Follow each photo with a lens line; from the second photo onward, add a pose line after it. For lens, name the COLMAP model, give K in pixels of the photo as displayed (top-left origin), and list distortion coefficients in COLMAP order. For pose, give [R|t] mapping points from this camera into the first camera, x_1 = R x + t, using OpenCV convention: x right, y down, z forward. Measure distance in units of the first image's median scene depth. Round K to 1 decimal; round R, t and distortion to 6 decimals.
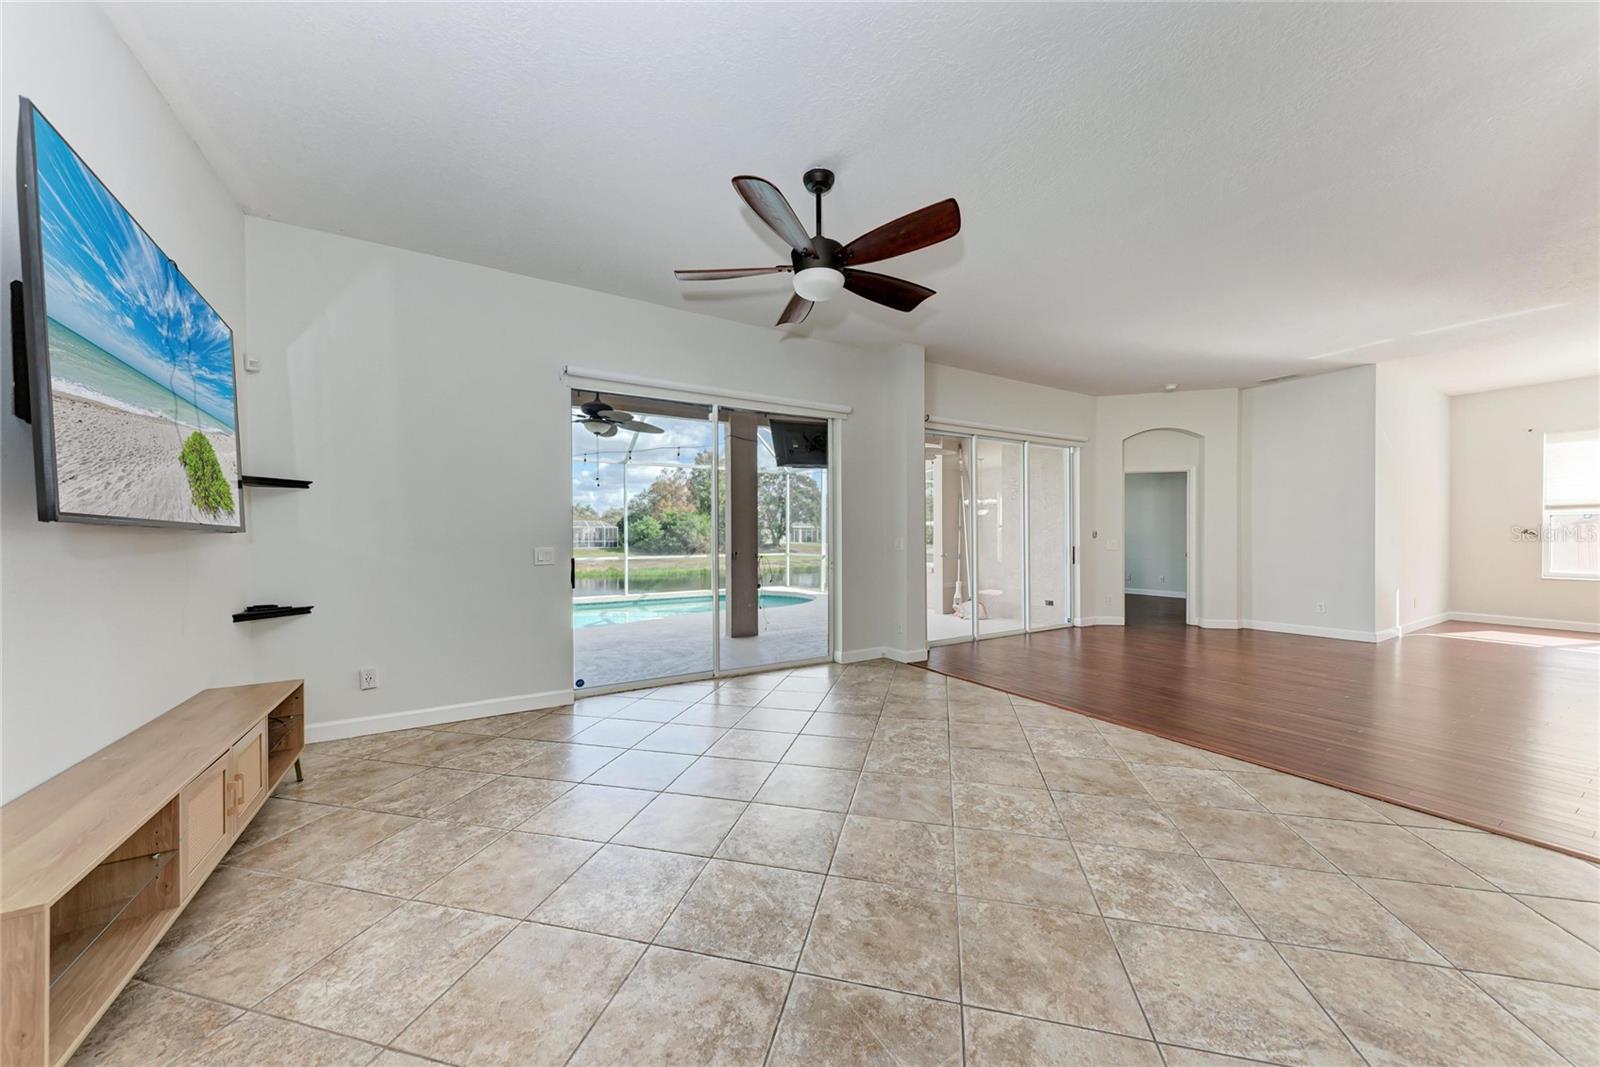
lens RADIAL K [[550.0, 0, 797.5], [0, 550.0, 546.3], [0, 0, 1]] dist [0.009721, -0.001358]
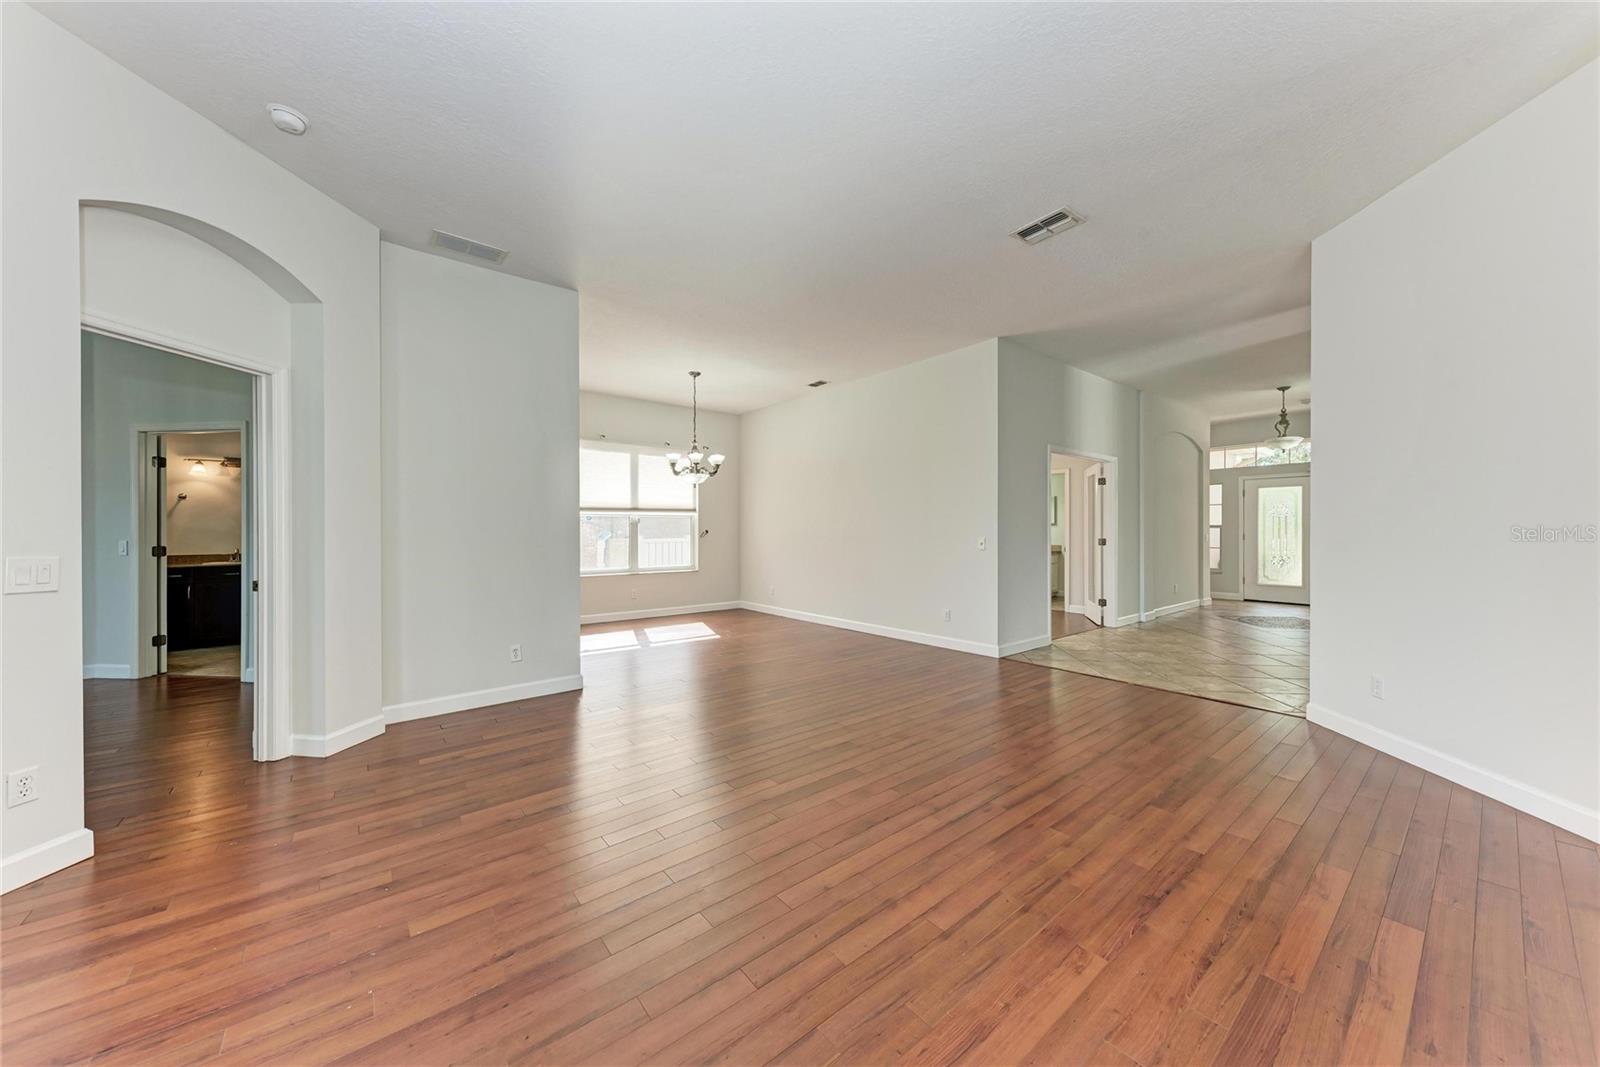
lens RADIAL K [[550.0, 0, 813.7], [0, 550.0, 537.3], [0, 0, 1]] dist [0.009721, -0.001358]
pose [[-0.157782, -0.004390, 0.987464, 0.566887], [0.020326, 0.999764, 0.007693, -0.030209], [-0.987265, 0.021285, -0.157655, 1.493980]]
